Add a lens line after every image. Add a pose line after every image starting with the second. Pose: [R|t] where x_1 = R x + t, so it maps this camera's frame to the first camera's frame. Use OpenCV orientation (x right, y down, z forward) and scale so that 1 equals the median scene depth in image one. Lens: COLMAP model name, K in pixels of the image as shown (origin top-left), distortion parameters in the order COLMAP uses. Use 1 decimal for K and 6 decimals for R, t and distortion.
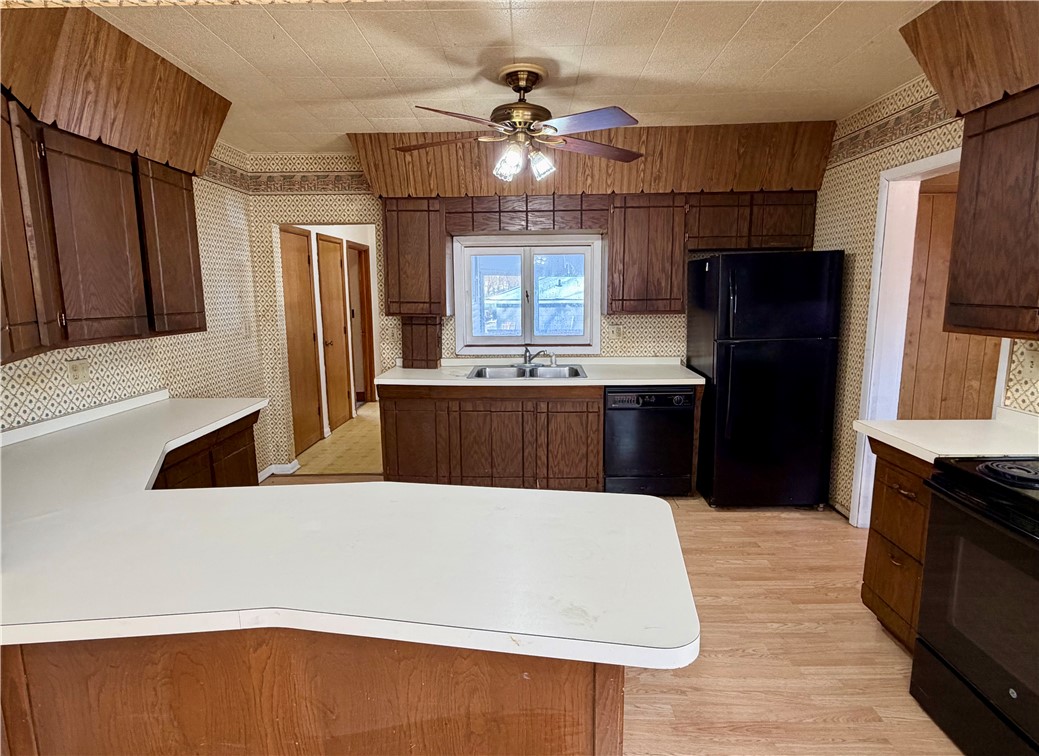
lens RADIAL K [[528.2, 0, 520.0], [0, 528.2, 367.4], [0, 0, 1]] dist [0.000069, -0.000333]
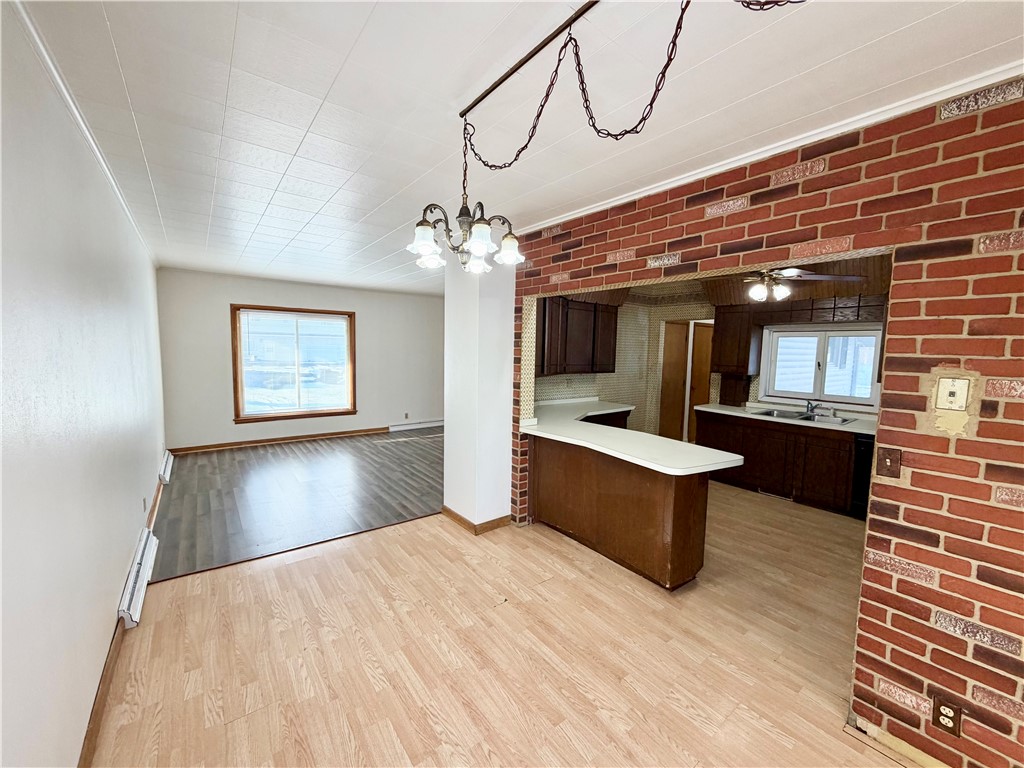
lens RADIAL K [[407.9, 0, 511.2], [0, 407.9, 384.3], [0, 0, 1]] dist [-0.000751, -0.000035]
pose [[0.625416, 0.089489, -0.775143, 0.391733], [-0.138772, 0.990322, 0.002364, 0.029757], [0.767852, 0.106090, 0.631782, -0.357255]]
